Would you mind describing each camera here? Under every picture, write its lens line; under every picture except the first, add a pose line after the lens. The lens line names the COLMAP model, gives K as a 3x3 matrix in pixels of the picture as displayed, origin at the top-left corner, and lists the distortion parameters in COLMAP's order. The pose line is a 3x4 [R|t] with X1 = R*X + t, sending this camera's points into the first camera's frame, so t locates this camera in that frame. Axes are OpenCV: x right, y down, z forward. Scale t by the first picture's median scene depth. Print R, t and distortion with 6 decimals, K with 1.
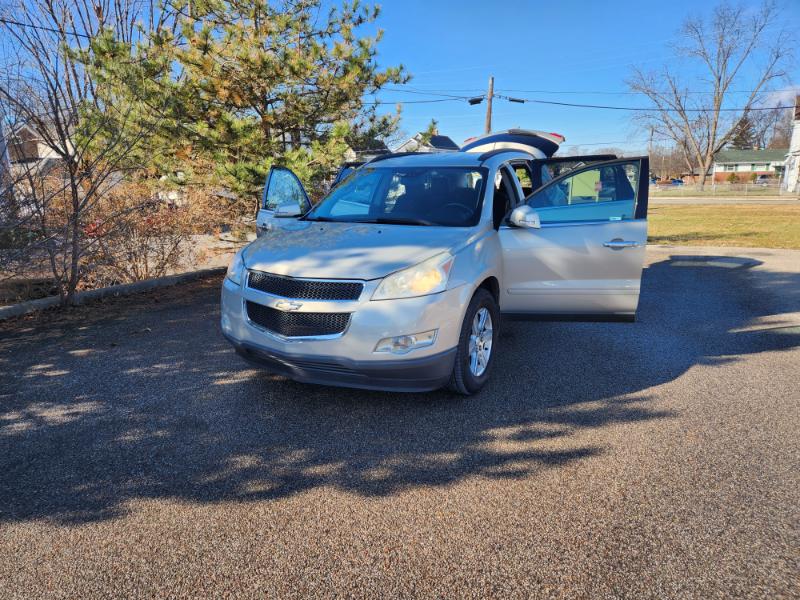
lens RADIAL K [[527.3, 0, 402.1], [0, 527.3, 303.3], [0, 0, 1]] dist [0.076898, -0.066010]
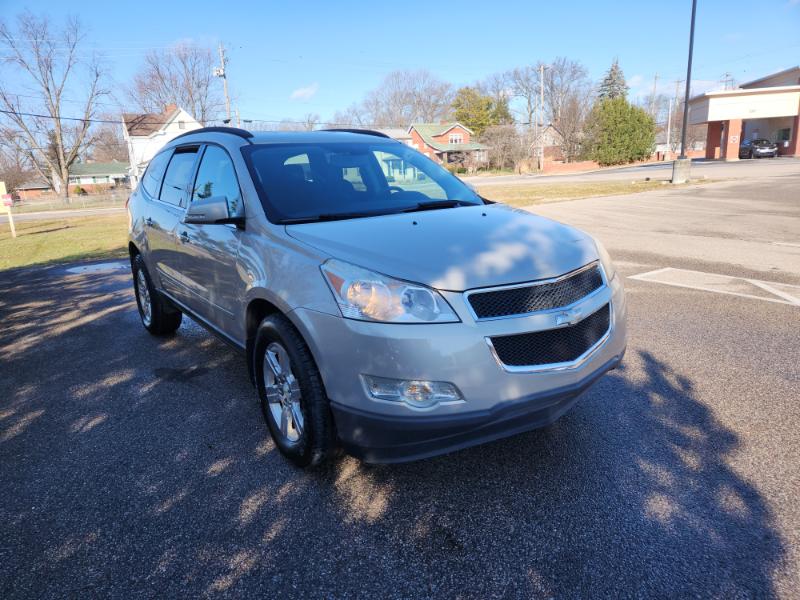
lens RADIAL K [[518.7, 0, 397.3], [0, 518.7, 298.6], [0, 0, 1]] dist [0.085549, -0.061993]
pose [[0.449730, -0.225566, 0.864213, -0.763962], [0.251905, 0.960337, 0.119565, -0.134038], [-0.856906, 0.163927, 0.488713, 0.713385]]
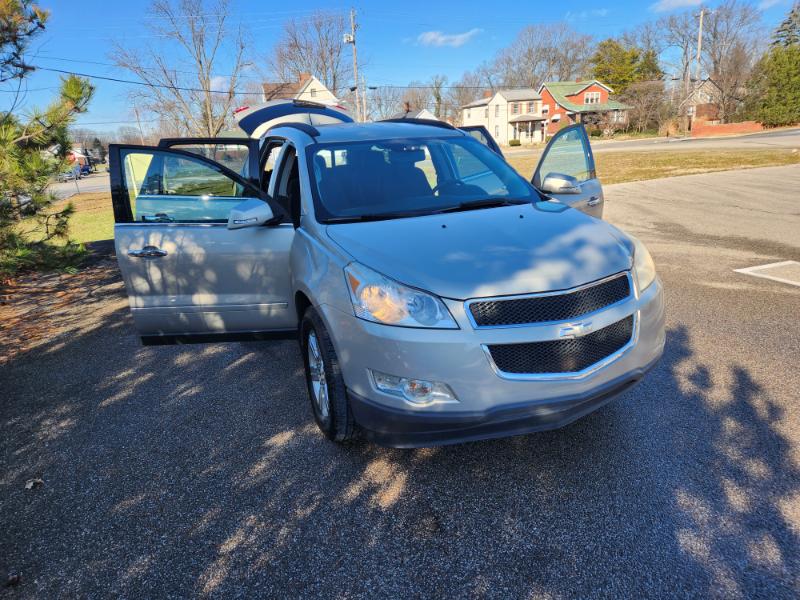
lens RADIAL K [[519.8, 0, 401.2], [0, 519.8, 302.1], [0, 0, 1]] dist [0.076720, -0.053346]
pose [[0.635562, -0.250849, 0.730162, -0.731725], [0.226071, 0.964758, 0.134663, -0.151109], [-0.738209, 0.079482, 0.669873, 0.582327]]
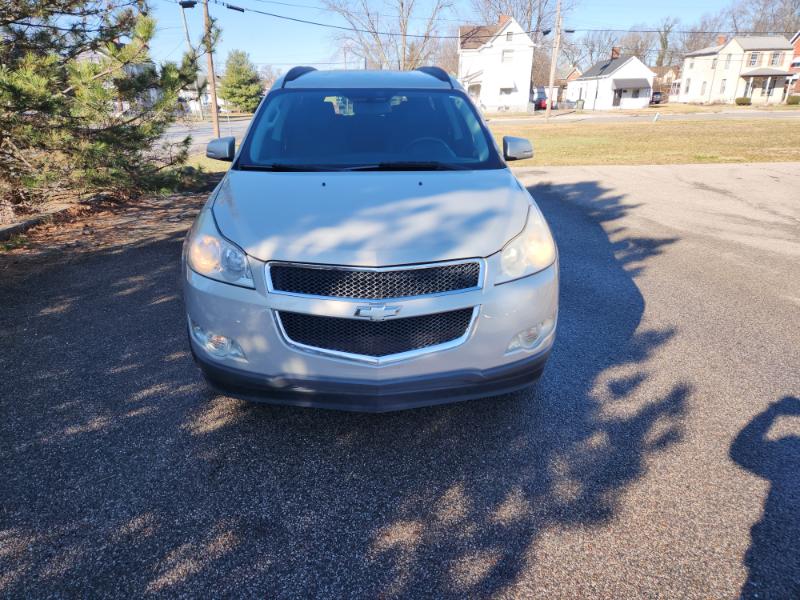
lens RADIAL K [[521.2, 0, 396.9], [0, 521.2, 300.1], [0, 0, 1]] dist [0.073803, -0.057284]
pose [[0.866132, -0.175558, 0.467968, -0.413274], [0.111534, 0.980562, 0.161428, -0.093414], [-0.487211, -0.087624, 0.868877, 0.358719]]
